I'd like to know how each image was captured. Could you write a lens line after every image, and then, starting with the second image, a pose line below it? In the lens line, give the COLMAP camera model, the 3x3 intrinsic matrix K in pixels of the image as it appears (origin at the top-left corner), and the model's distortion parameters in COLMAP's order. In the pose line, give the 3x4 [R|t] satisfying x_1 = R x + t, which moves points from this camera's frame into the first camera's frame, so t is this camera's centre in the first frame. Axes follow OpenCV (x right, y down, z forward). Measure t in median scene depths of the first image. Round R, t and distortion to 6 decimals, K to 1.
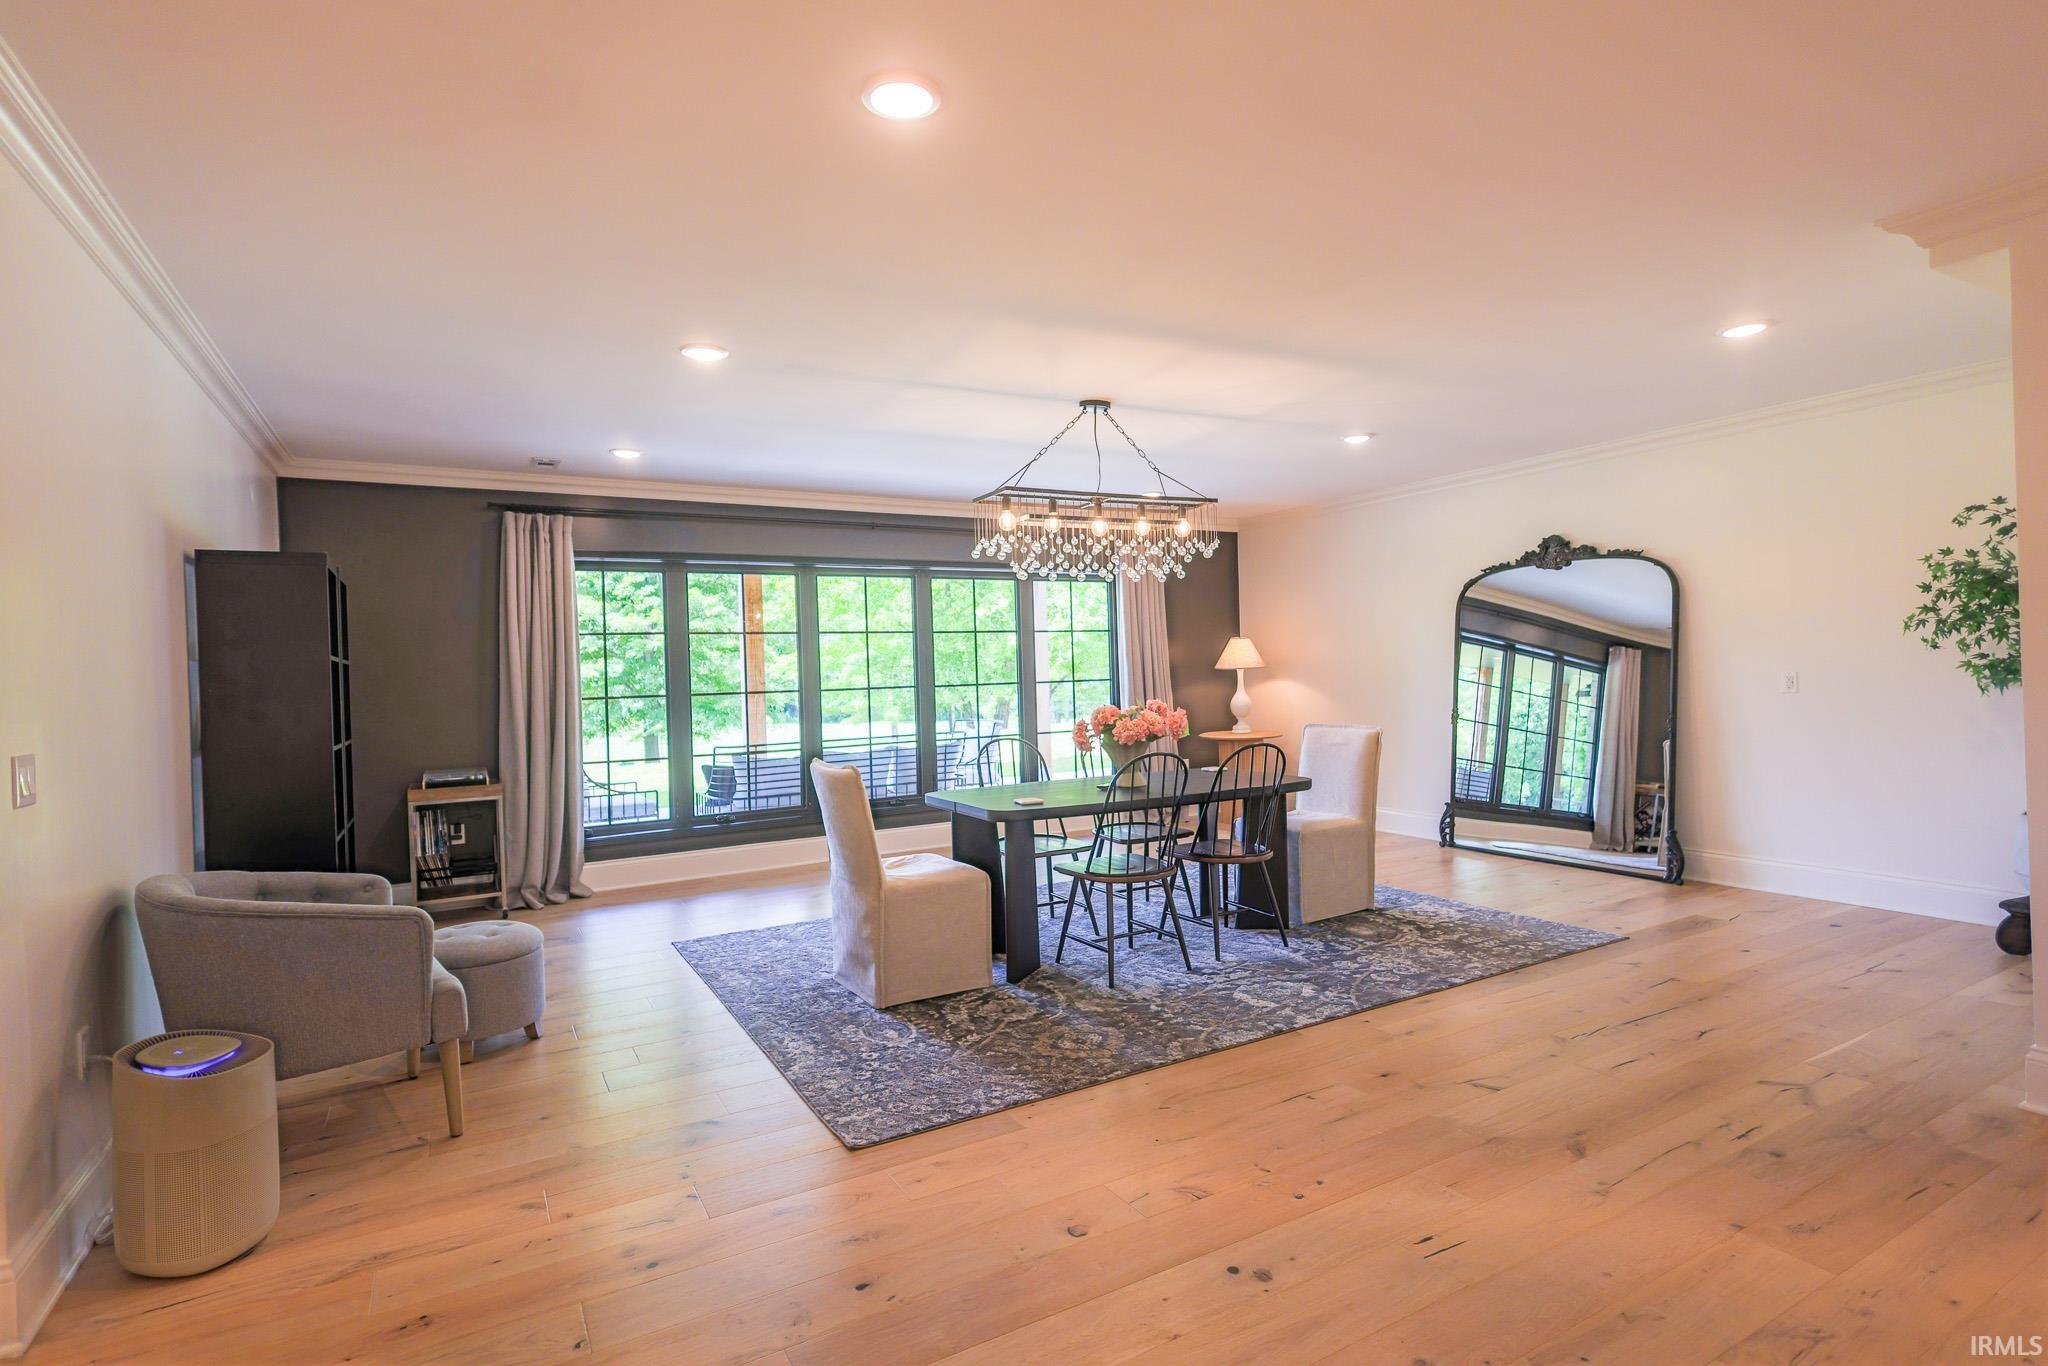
lens RADIAL K [[1001.2, 0, 1021.2], [0, 1001.2, 671.3], [0, 0, 1]] dist [0.006755, 0.000537]
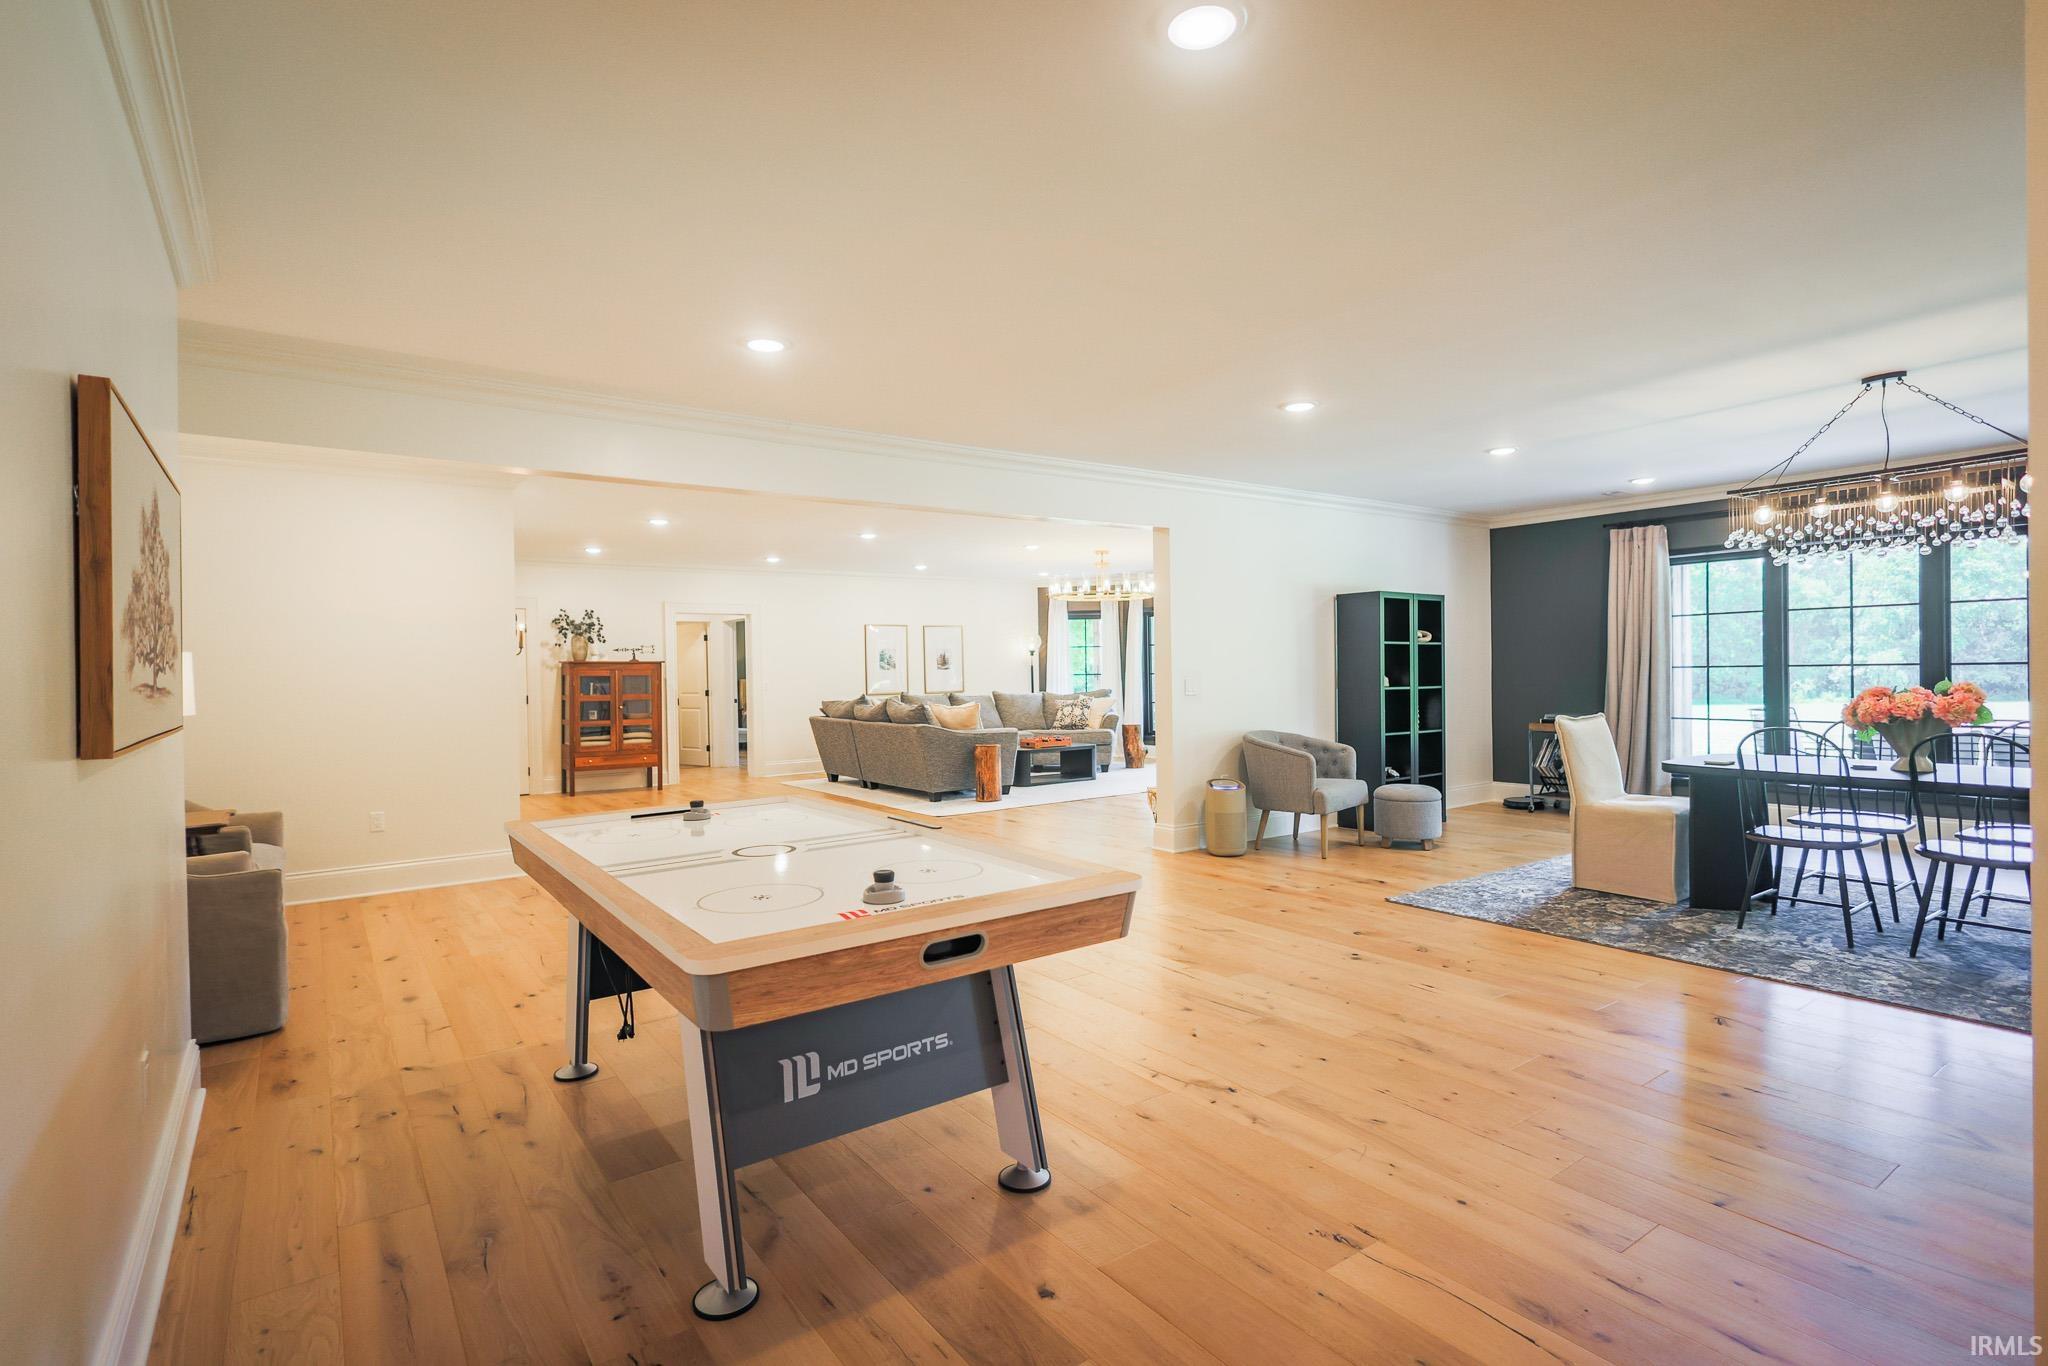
lens RADIAL K [[1001.2, 0, 1023.6], [0, 1001.2, 677.3], [0, 0, 1]] dist [0.006755, 0.000537]
pose [[0.103731, 0.035416, -0.993975, 0.974356], [0.012904, 0.999234, 0.036950, -0.021430], [0.994522, -0.016659, 0.103195, 0.059848]]
